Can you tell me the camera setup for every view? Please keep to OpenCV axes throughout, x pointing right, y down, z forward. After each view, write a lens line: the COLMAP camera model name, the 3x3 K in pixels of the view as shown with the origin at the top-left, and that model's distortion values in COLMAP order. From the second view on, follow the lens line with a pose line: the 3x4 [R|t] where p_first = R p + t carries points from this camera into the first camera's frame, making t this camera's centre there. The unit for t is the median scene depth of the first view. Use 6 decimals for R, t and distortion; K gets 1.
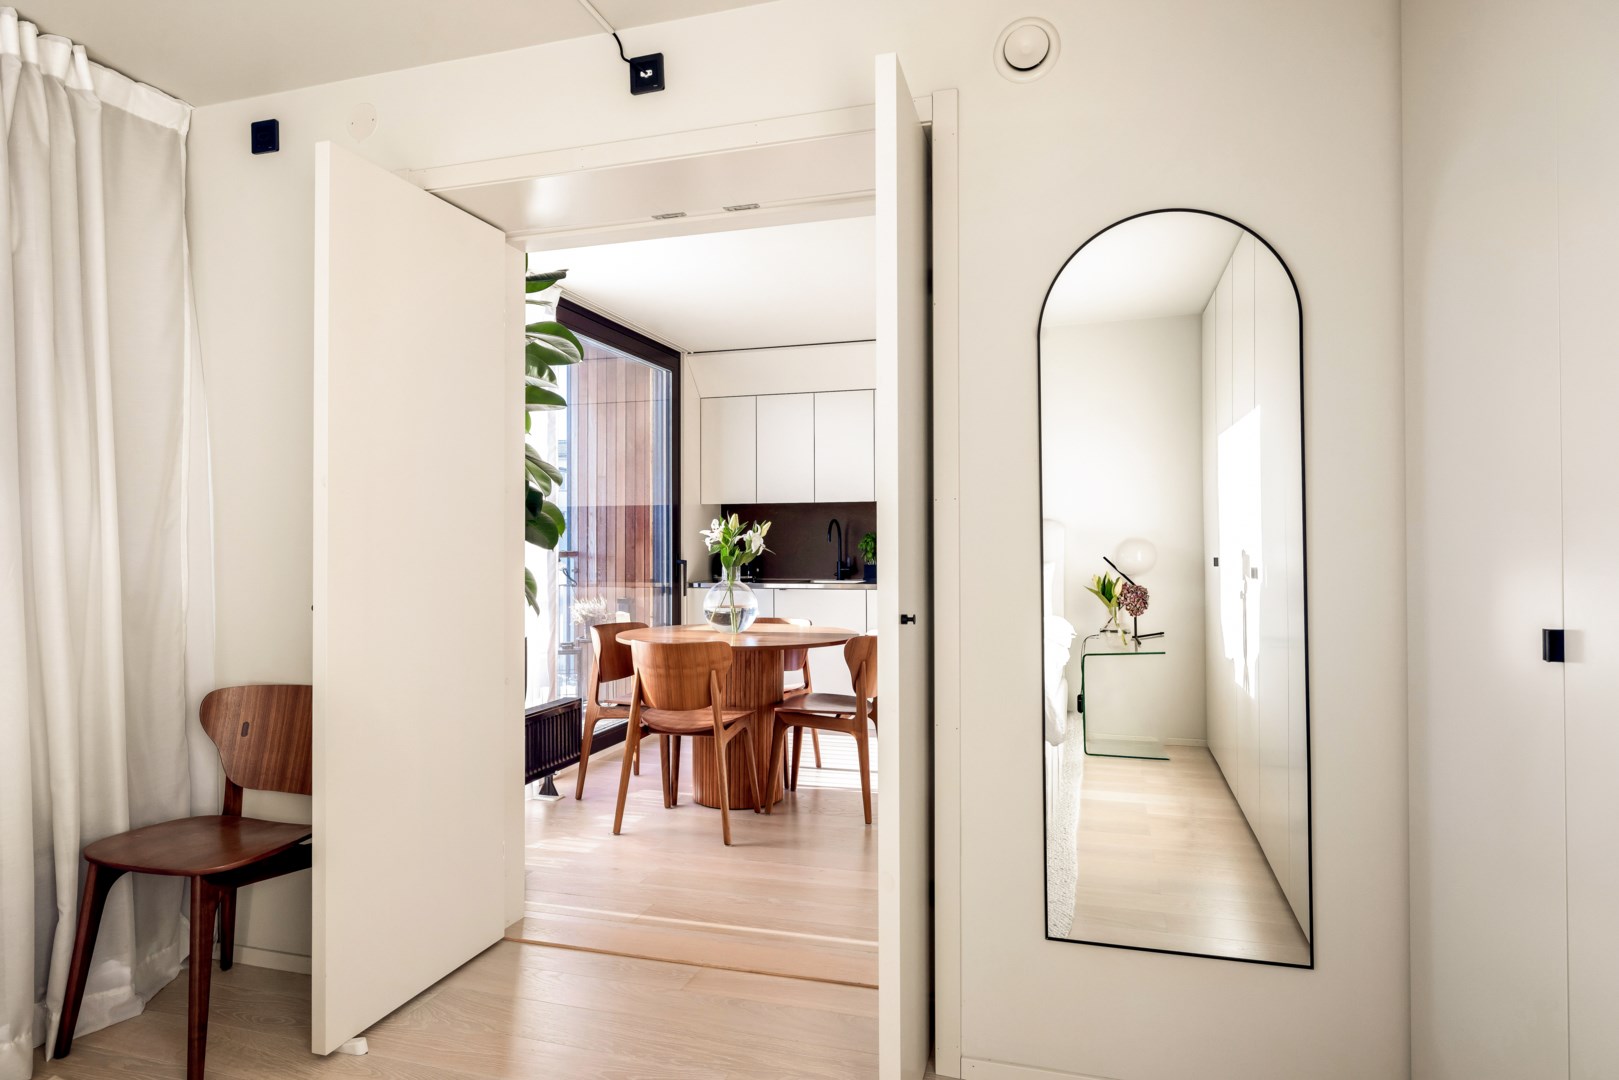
lens RADIAL K [[968.8, 0, 809.5], [0, 968.8, 540.0], [0, 0, 1]] dist [-0.001757, -0.000055]
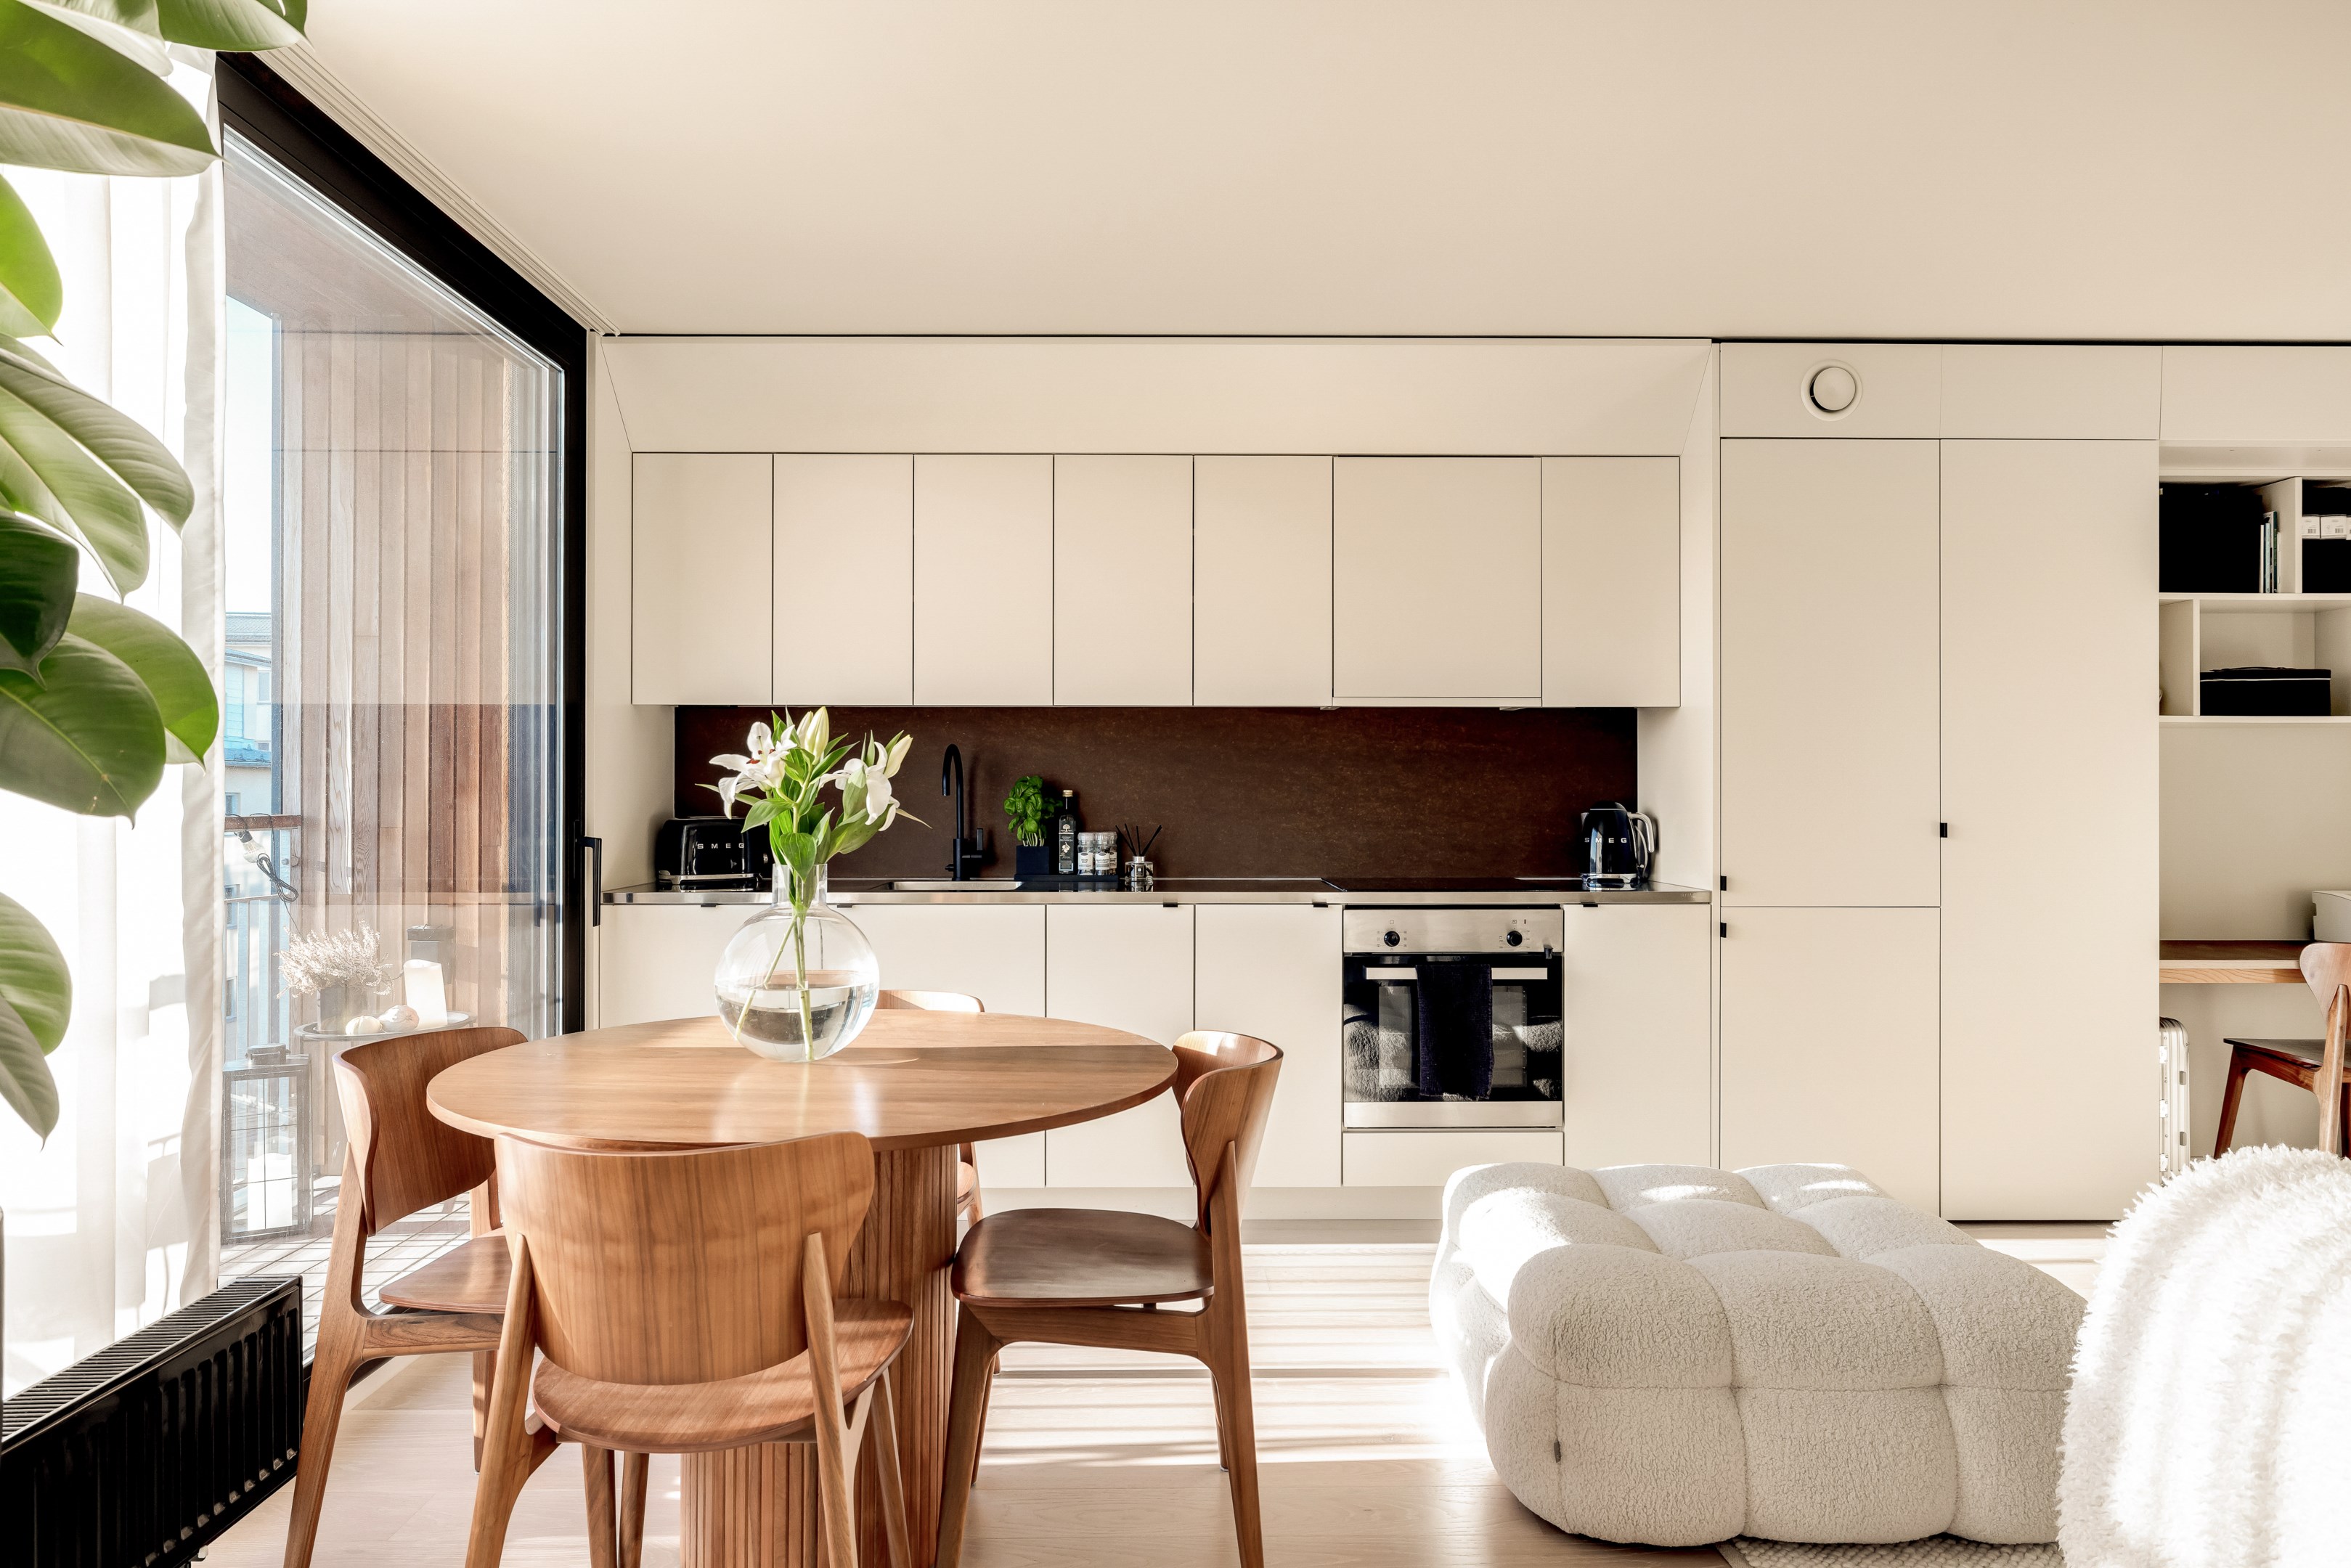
lens RADIAL K [[1456.0, 0, 1176.5], [0, 1456.0, 796.7], [0, 0, 1]] dist [0.006094, 0.001771]
pose [[0.955221, 0.004882, 0.295853, -0.107459], [-0.005016, 0.999987, -0.000307, 0.003254], [-0.295850, -0.001191, 0.955234, 0.474182]]
